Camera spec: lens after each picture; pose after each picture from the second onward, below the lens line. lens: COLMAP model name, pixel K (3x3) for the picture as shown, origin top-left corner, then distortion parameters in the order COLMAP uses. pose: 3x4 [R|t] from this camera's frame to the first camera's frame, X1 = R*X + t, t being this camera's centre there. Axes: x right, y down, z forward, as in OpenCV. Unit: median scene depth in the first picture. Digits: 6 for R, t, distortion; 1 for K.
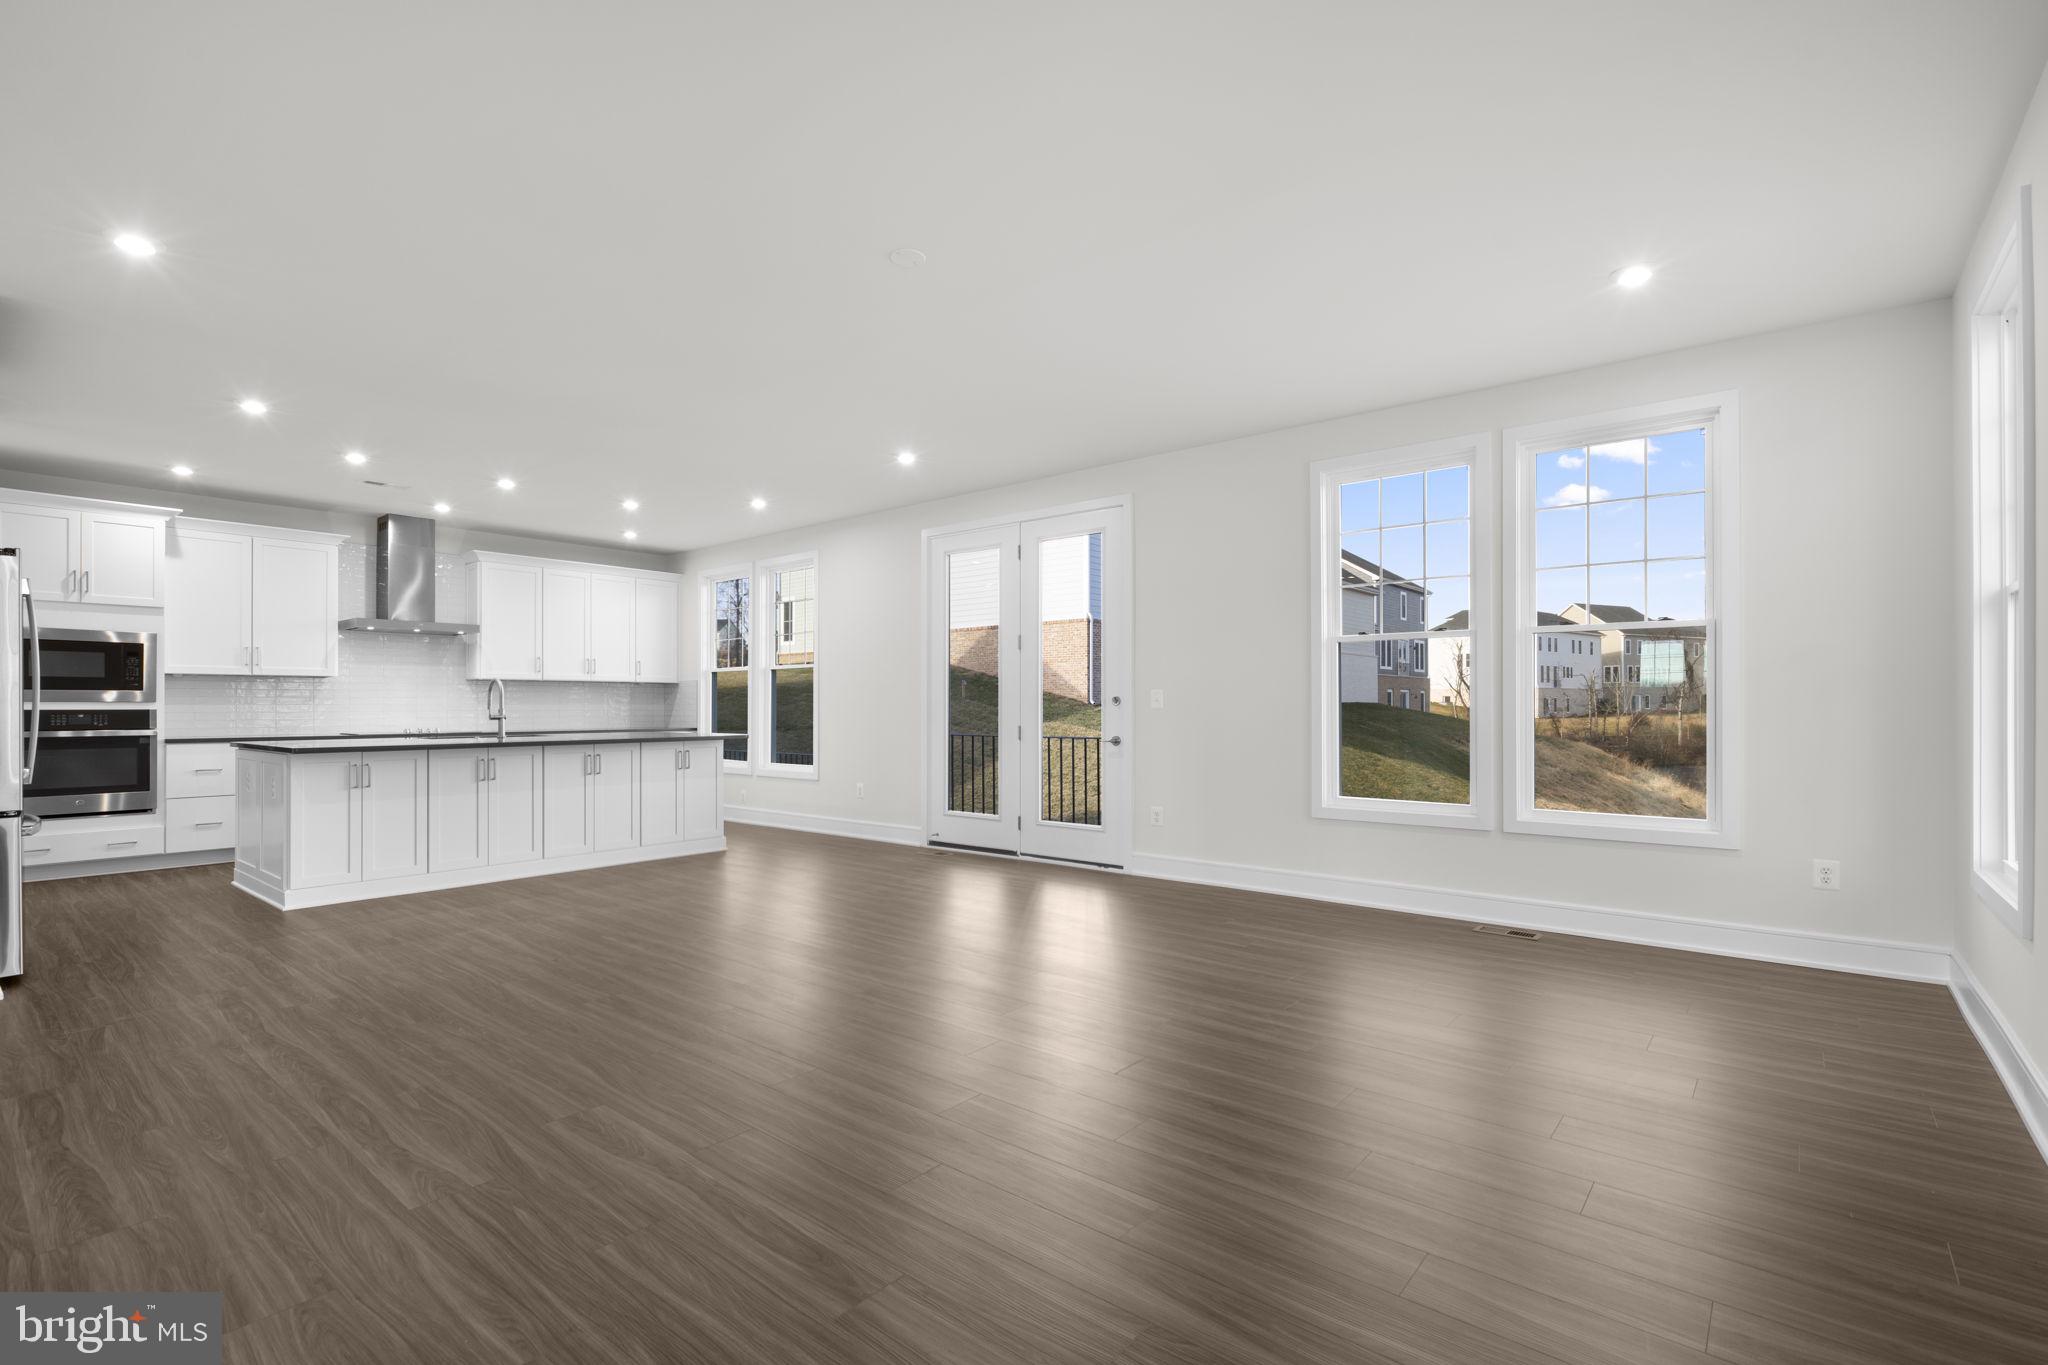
lens RADIAL K [[931.6, 0, 1024.0], [0, 931.6, 690.6], [0, 0, 1]] dist [-0.010164, 0.000171]
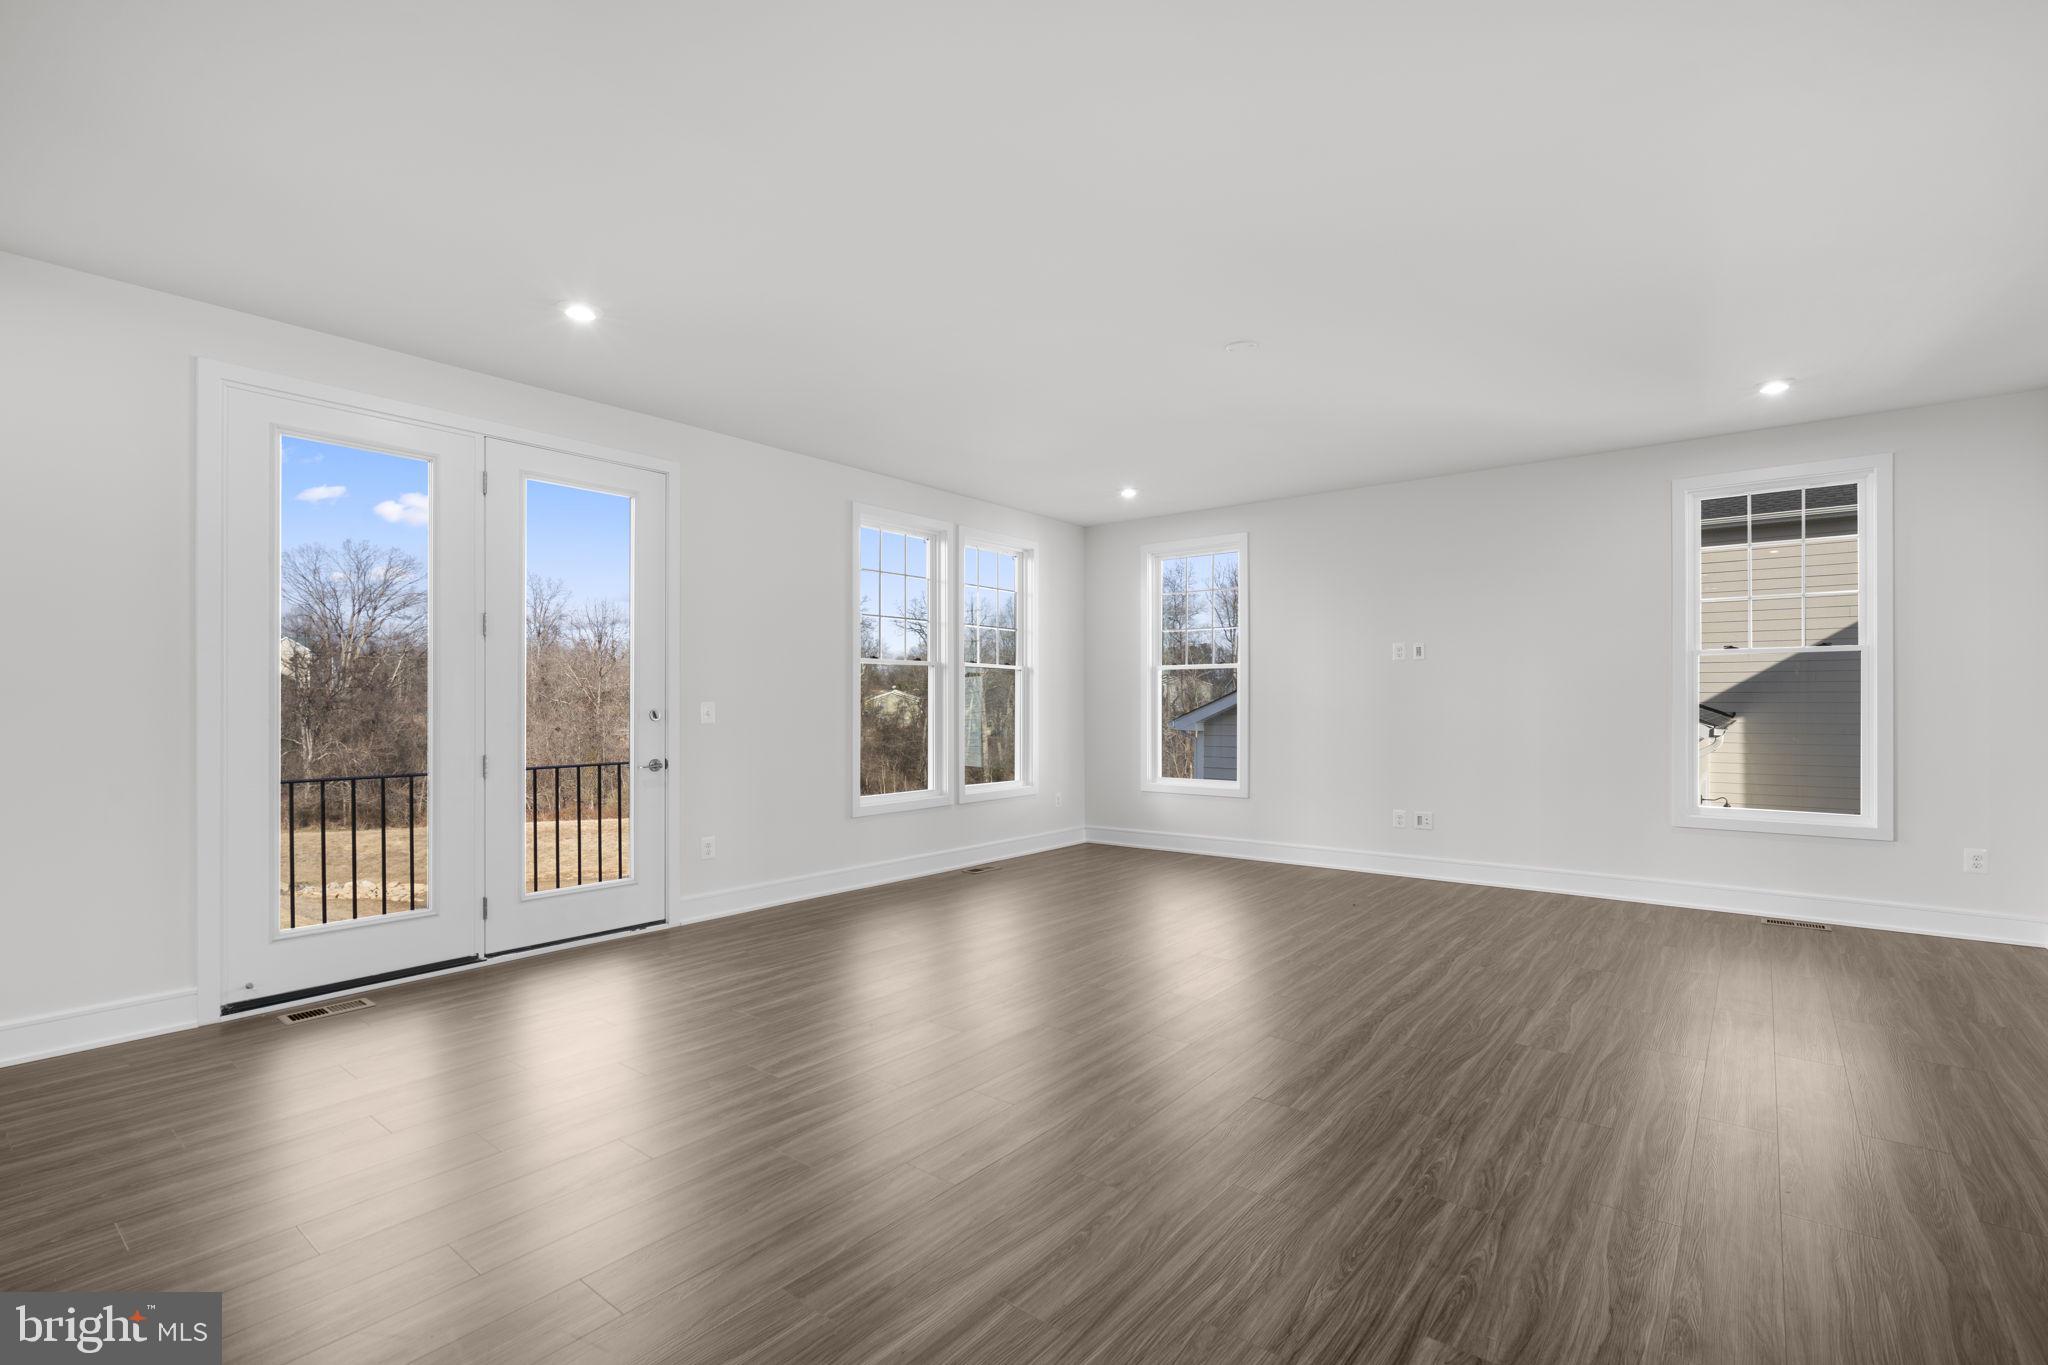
lens RADIAL K [[931.6, 0, 1024.2], [0, 931.6, 699.8], [0, 0, 1]] dist [-0.010164, 0.000171]
pose [[-0.017249, 0.005479, 0.999836, -0.727154], [-0.010968, 0.999924, -0.005668, -0.001024], [-0.999791, -0.011064, -0.017188, 0.724390]]
